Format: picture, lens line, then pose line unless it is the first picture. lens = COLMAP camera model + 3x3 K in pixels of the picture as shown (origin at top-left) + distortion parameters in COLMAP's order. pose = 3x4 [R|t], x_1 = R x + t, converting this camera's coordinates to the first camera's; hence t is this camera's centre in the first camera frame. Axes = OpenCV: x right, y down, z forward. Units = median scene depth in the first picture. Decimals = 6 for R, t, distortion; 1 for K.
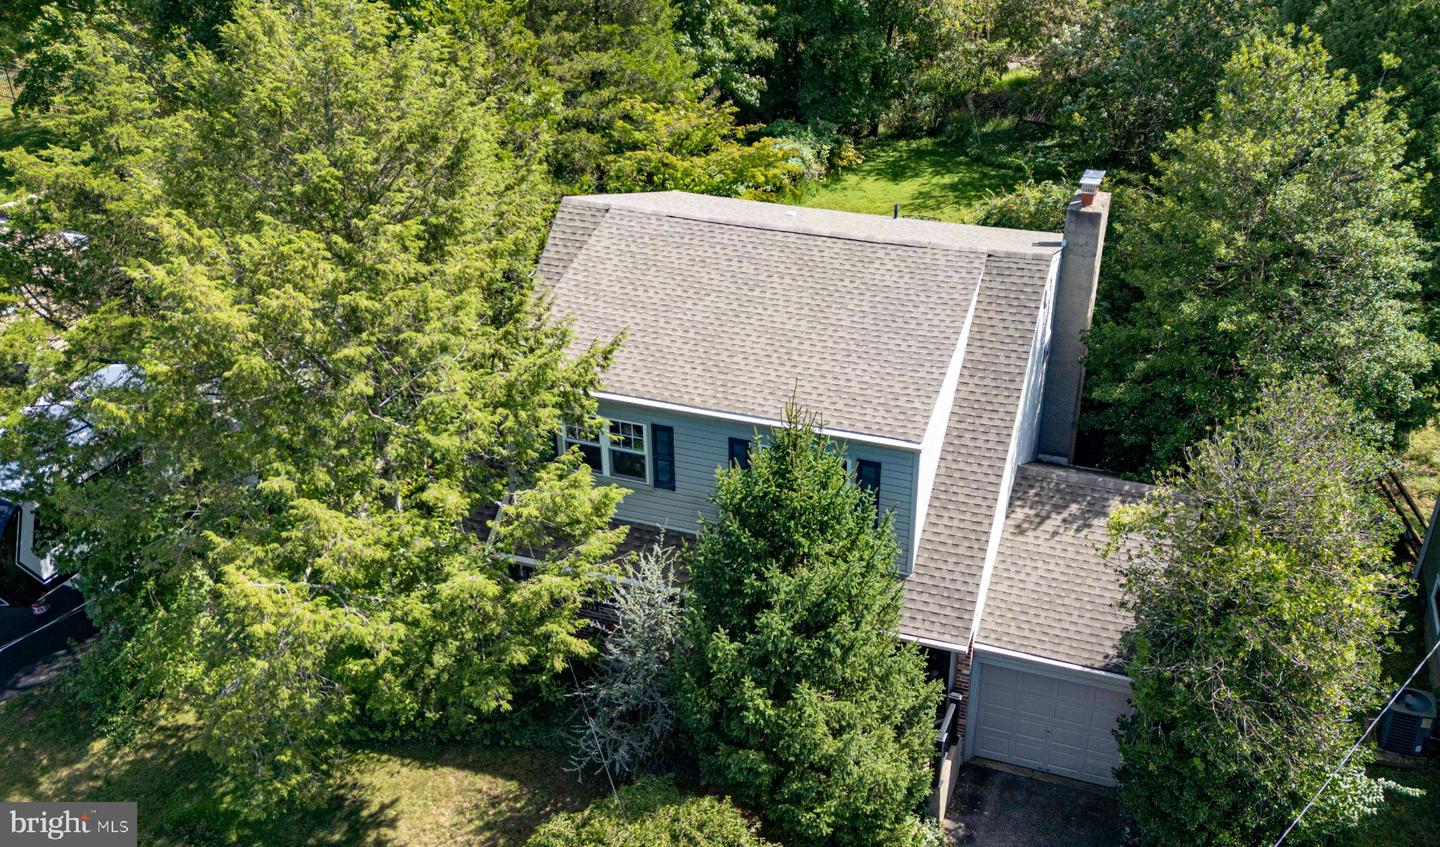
lens RADIAL K [[1147.5, 0, 778.9], [0, 1147.5, 463.9], [0, 0, 1]] dist [0.070274, -0.052635]
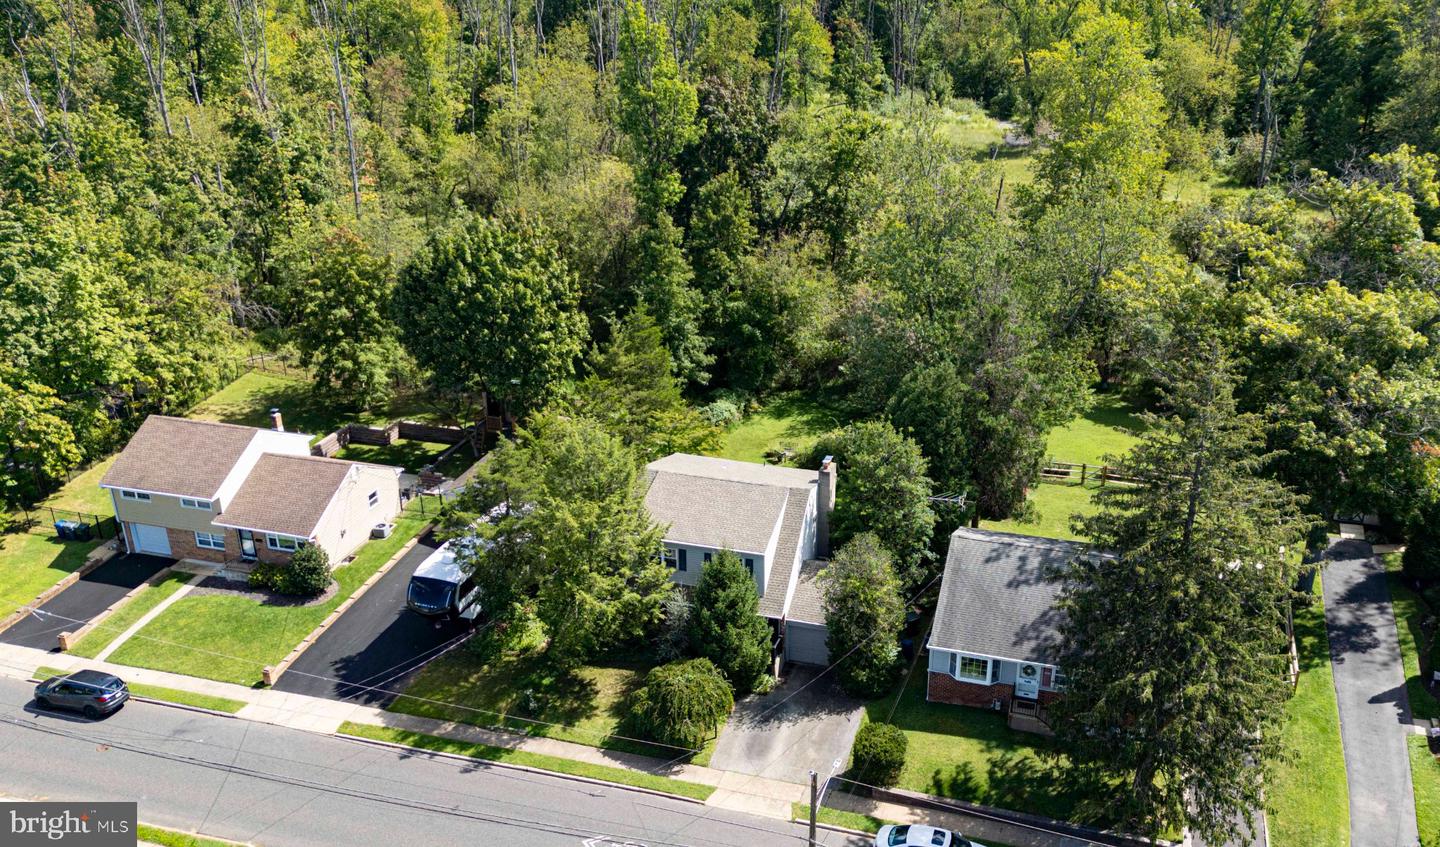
lens RADIAL K [[1147.5, 0, 778.9], [0, 1147.5, 463.9], [0, 0, 1]] dist [0.070274, -0.052635]
pose [[0.998516, -0.020482, 0.050466, 0.006140], [0.025459, 0.994657, -0.100043, 0.052822], [-0.048148, 0.101180, 0.993702, -2.119955]]
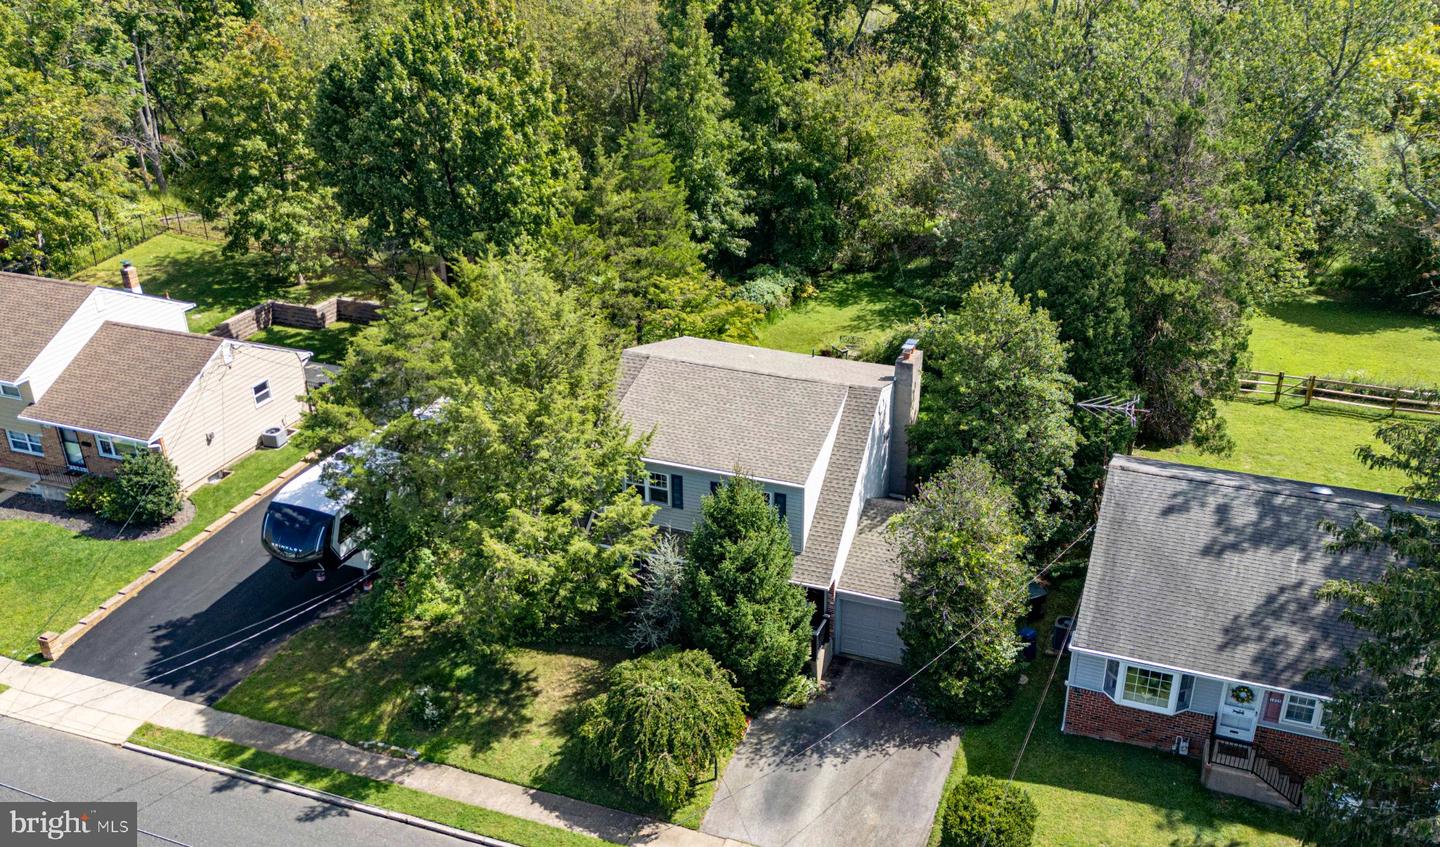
lens RADIAL K [[1147.5, 0, 778.9], [0, 1147.5, 463.9], [0, 0, 1]] dist [0.070274, -0.052635]
pose [[0.999925, 0.007133, -0.009971, 0.093120], [-0.007602, 0.998824, -0.047892, 0.040100], [0.009618, 0.047964, 0.998803, -0.963542]]
